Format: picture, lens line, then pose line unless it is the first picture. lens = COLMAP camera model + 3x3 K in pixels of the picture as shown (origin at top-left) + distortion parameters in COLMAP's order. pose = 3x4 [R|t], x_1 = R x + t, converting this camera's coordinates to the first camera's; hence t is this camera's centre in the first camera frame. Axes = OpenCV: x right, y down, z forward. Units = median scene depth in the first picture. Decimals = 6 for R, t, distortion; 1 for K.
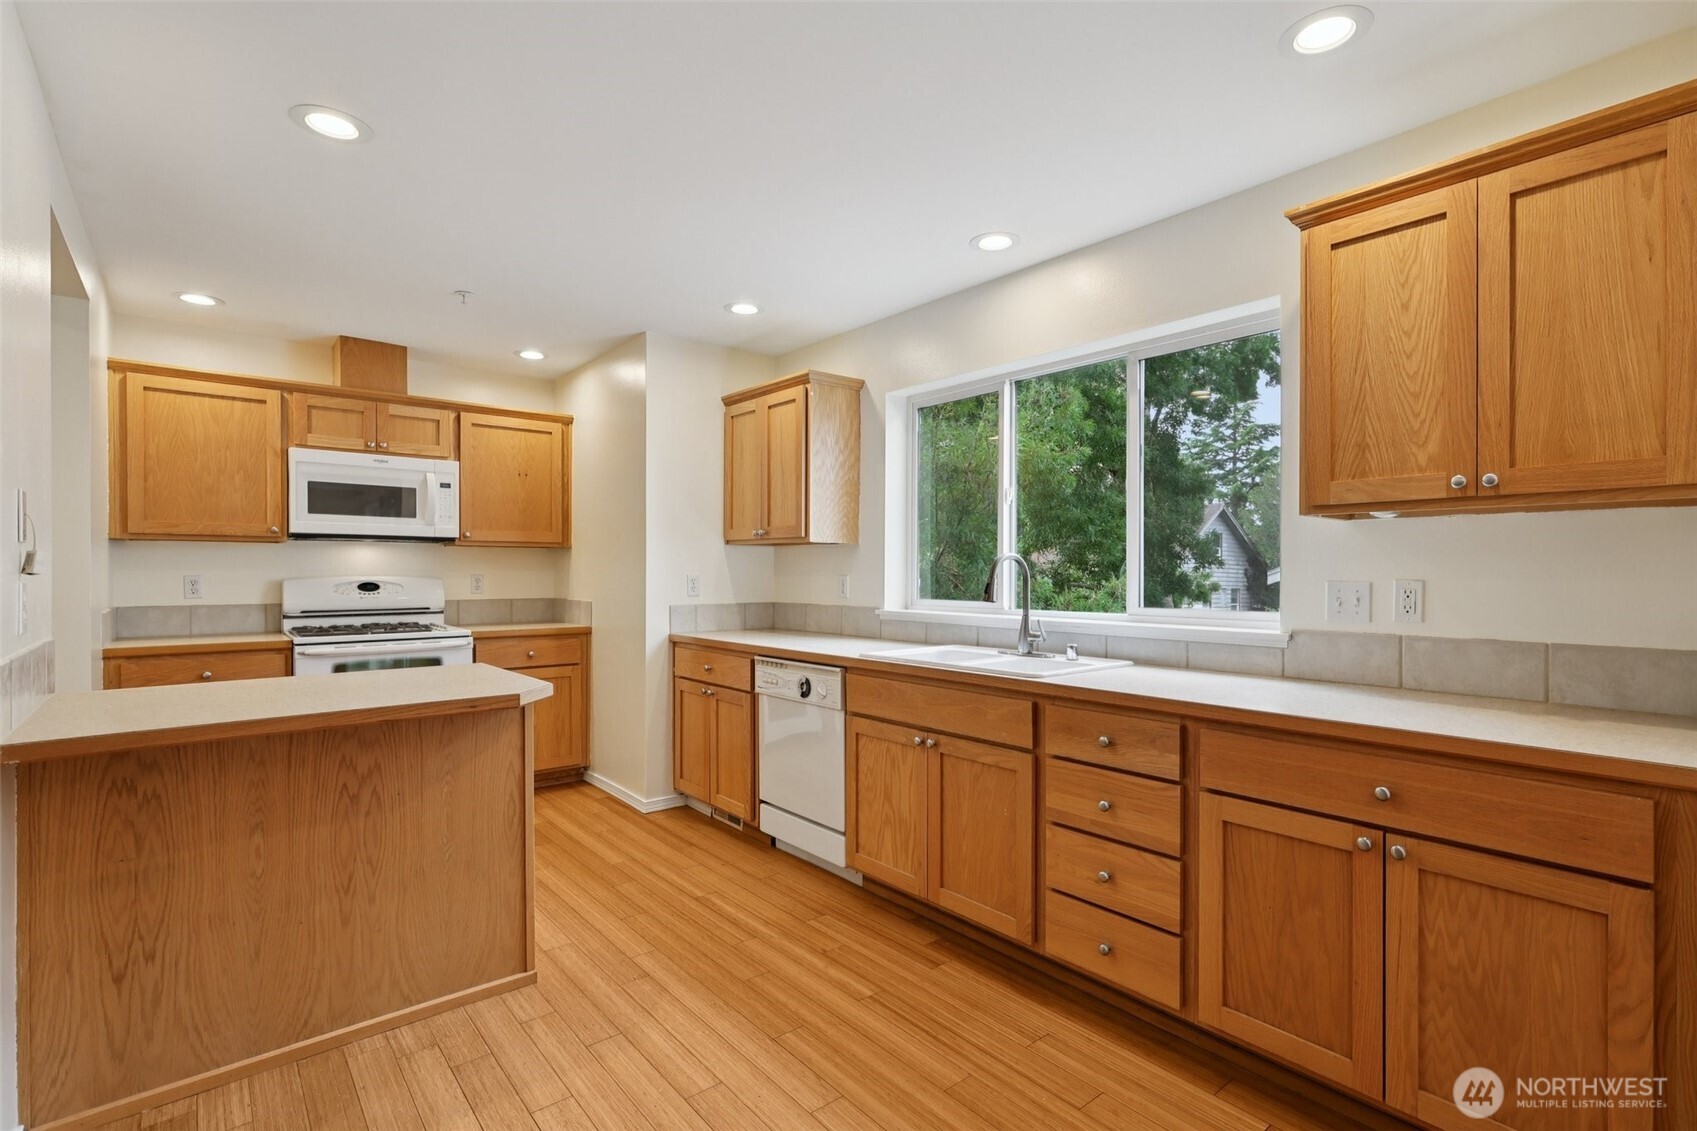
lens RADIAL K [[802.3, 0, 855.1], [0, 802.3, 568.0], [0, 0, 1]] dist [-0.000093, -0.000056]
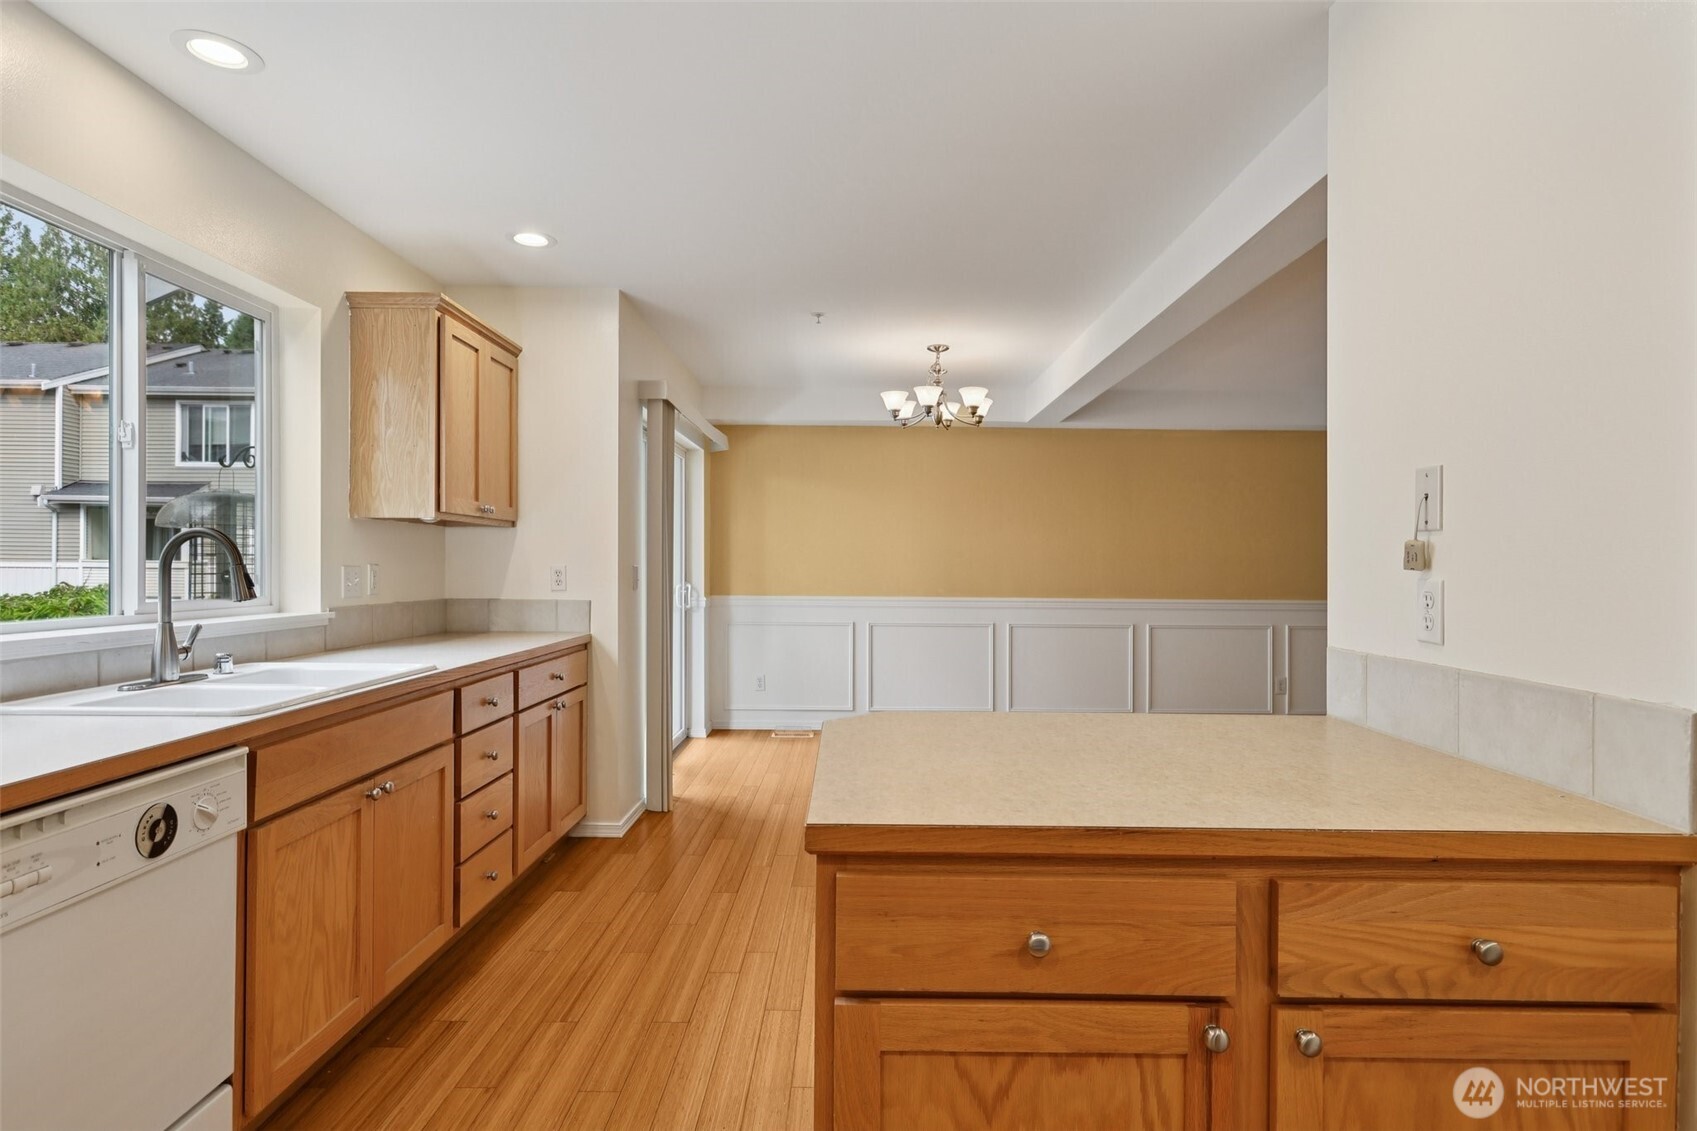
lens RADIAL K [[921.9, 0, 849.2], [0, 921.9, 566.2], [0, 0, 1]] dist [-0.000252, -0.000060]
pose [[-0.762945, -0.004213, 0.646450, -0.850881], [-0.002775, 0.999991, 0.003241, 0.011601], [-0.646457, 0.000679, -0.762950, 1.492609]]
